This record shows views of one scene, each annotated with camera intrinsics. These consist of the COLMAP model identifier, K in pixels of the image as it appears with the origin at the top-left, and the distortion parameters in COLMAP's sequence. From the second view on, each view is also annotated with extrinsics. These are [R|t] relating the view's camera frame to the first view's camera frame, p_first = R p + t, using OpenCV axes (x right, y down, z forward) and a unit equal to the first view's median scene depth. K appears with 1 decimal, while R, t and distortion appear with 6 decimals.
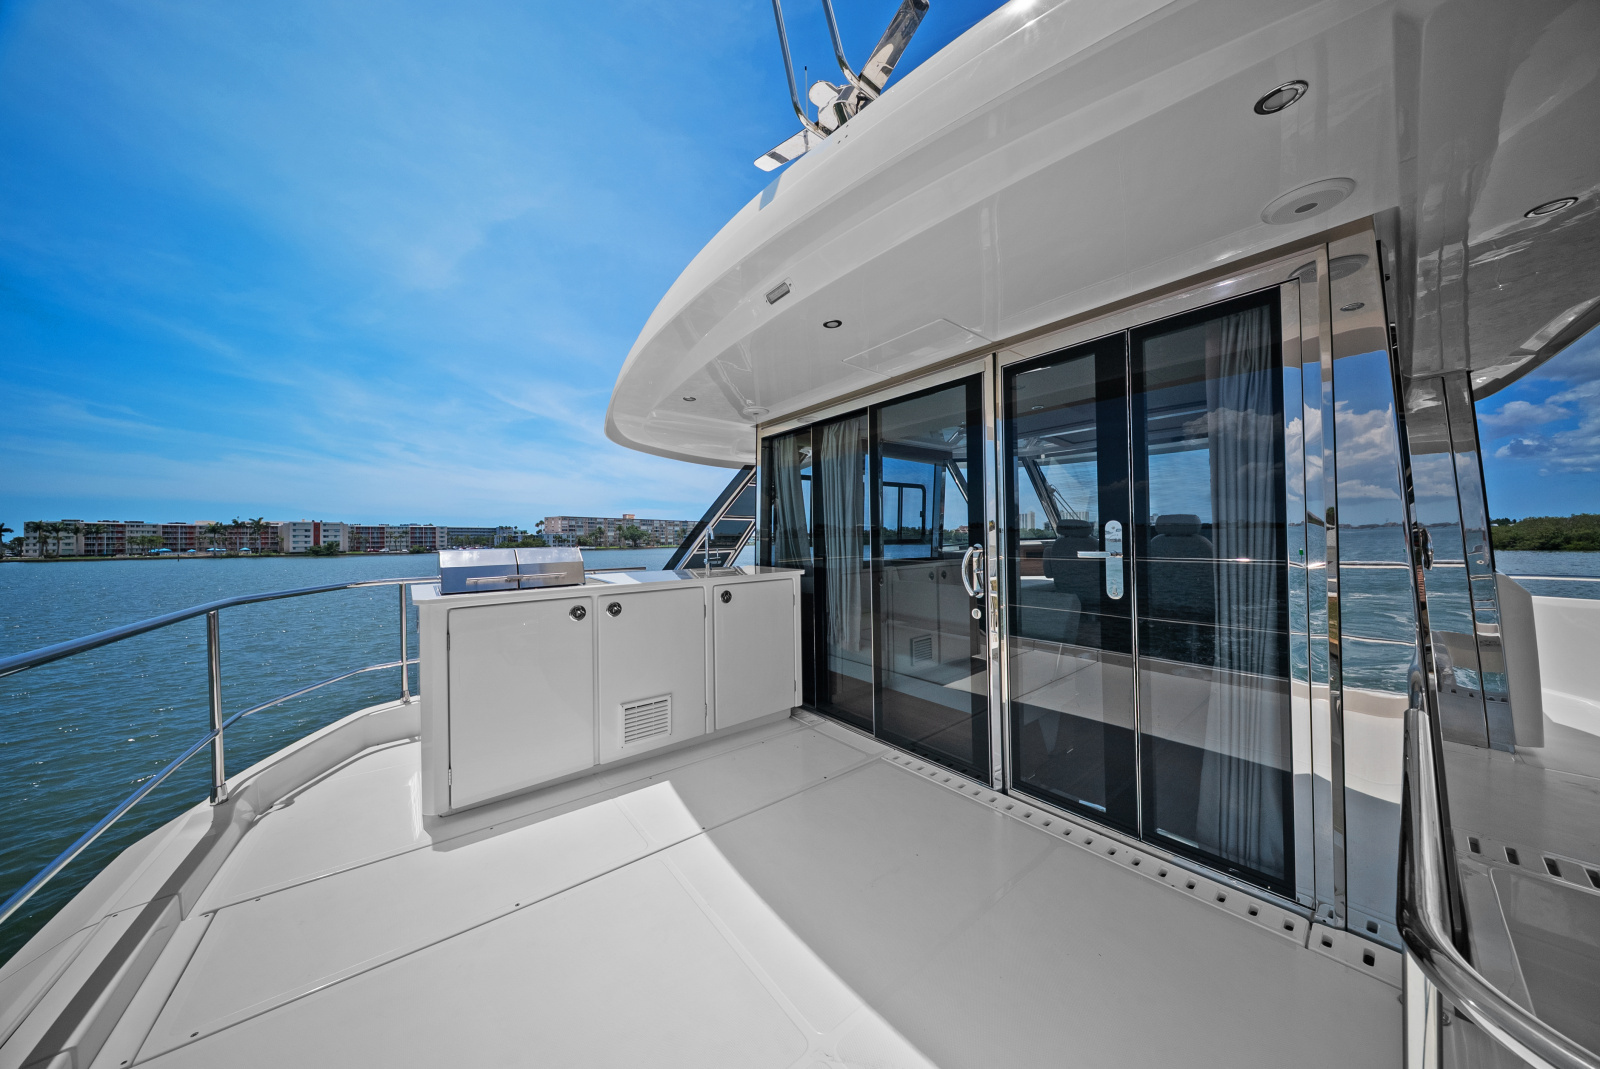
lens RADIAL K [[482.4, 0, 795.4], [0, 482.4, 536.7], [0, 0, 1]] dist [0.001269, -0.000019]
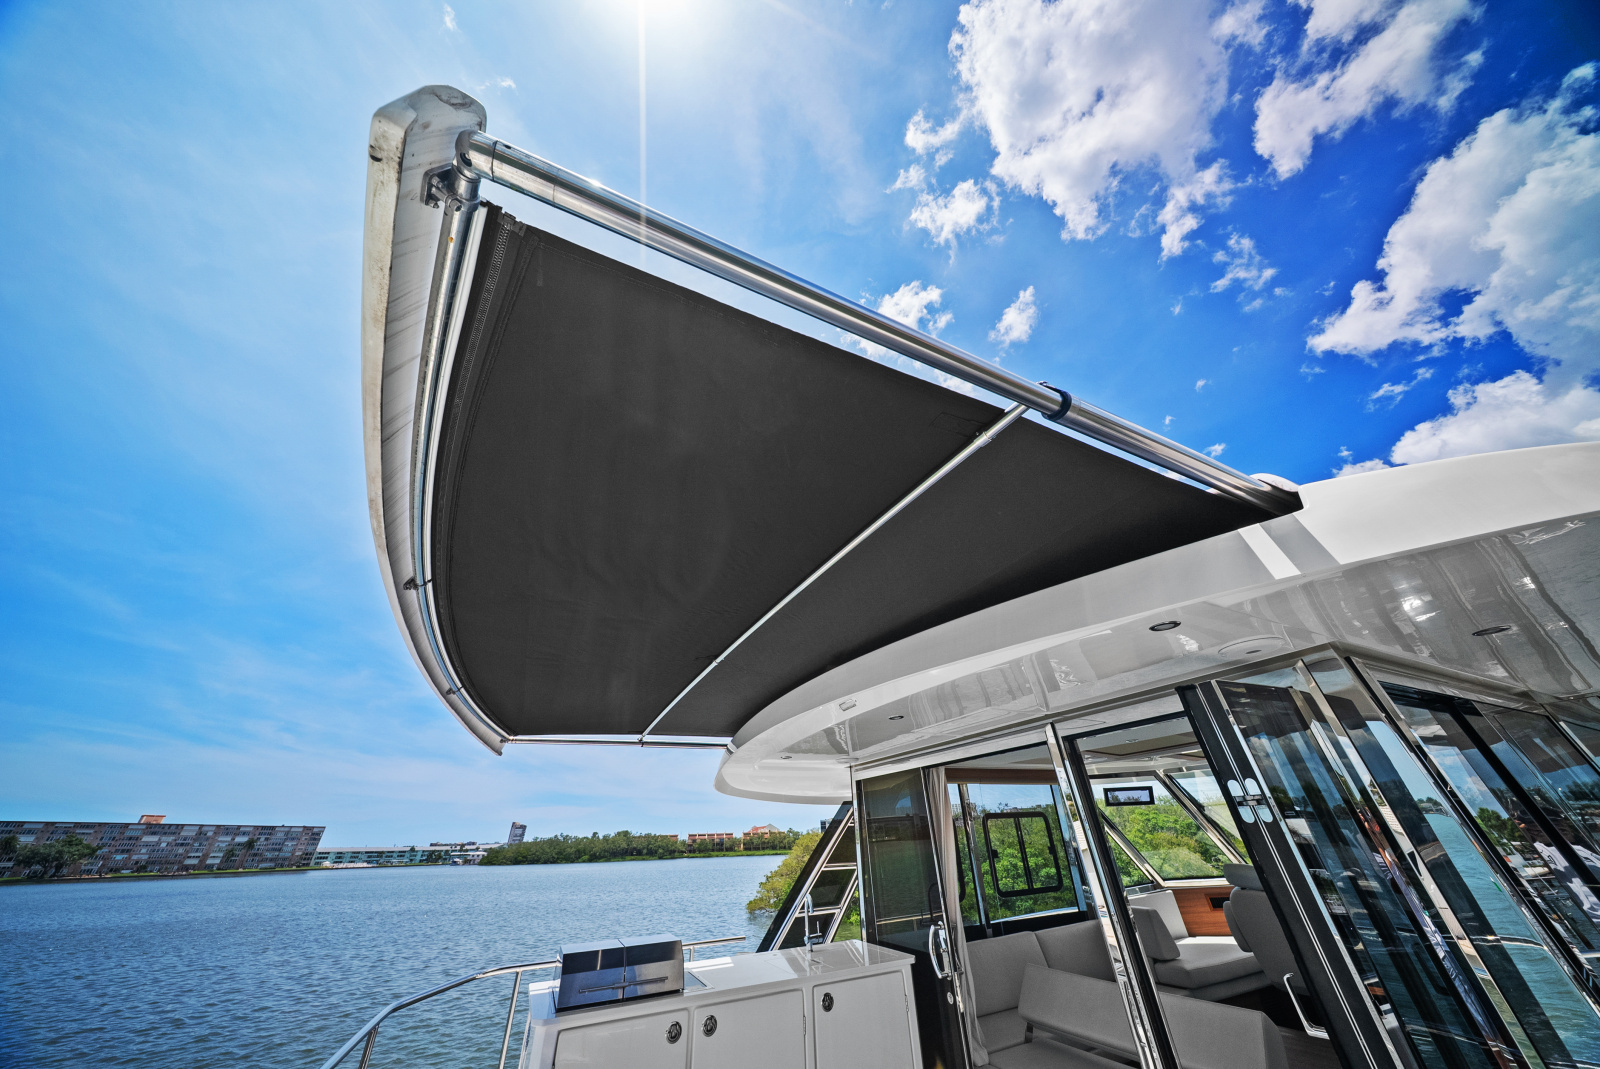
lens RADIAL K [[484.5, 0, 797.1], [0, 484.5, 539.1], [0, 0, 1]] dist [-0.001114, -0.000046]
pose [[0.975886, -0.133292, -0.172859, 0.069302], [0.023325, 0.851050, -0.524566, -0.132195], [0.217032, 0.507885, 0.833637, -0.199897]]
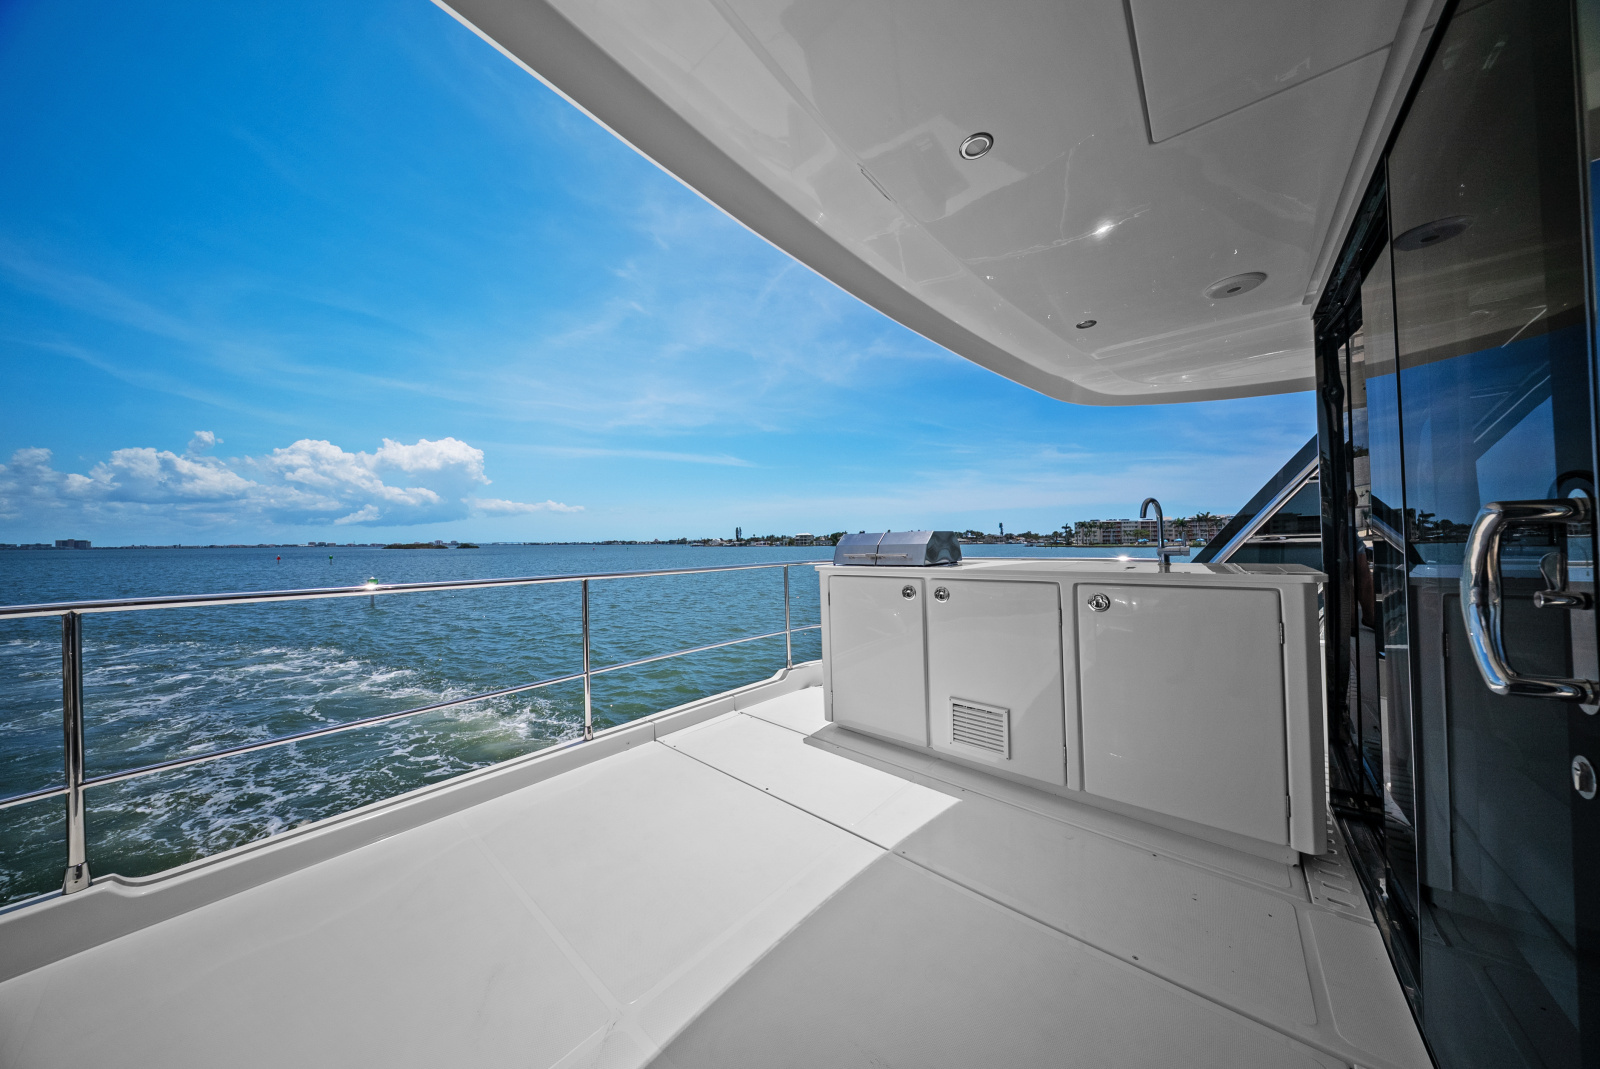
lens RADIAL K [[488.0, 0, 789.0], [0, 488.0, 531.3], [0, 0, 1]] dist [0.003911, -0.000106]
pose [[0.185605, -0.006312, -0.982604, 0.419567], [0.020565, 0.999785, -0.002538, 0.017536], [0.982409, -0.019737, 0.185695, 0.425082]]
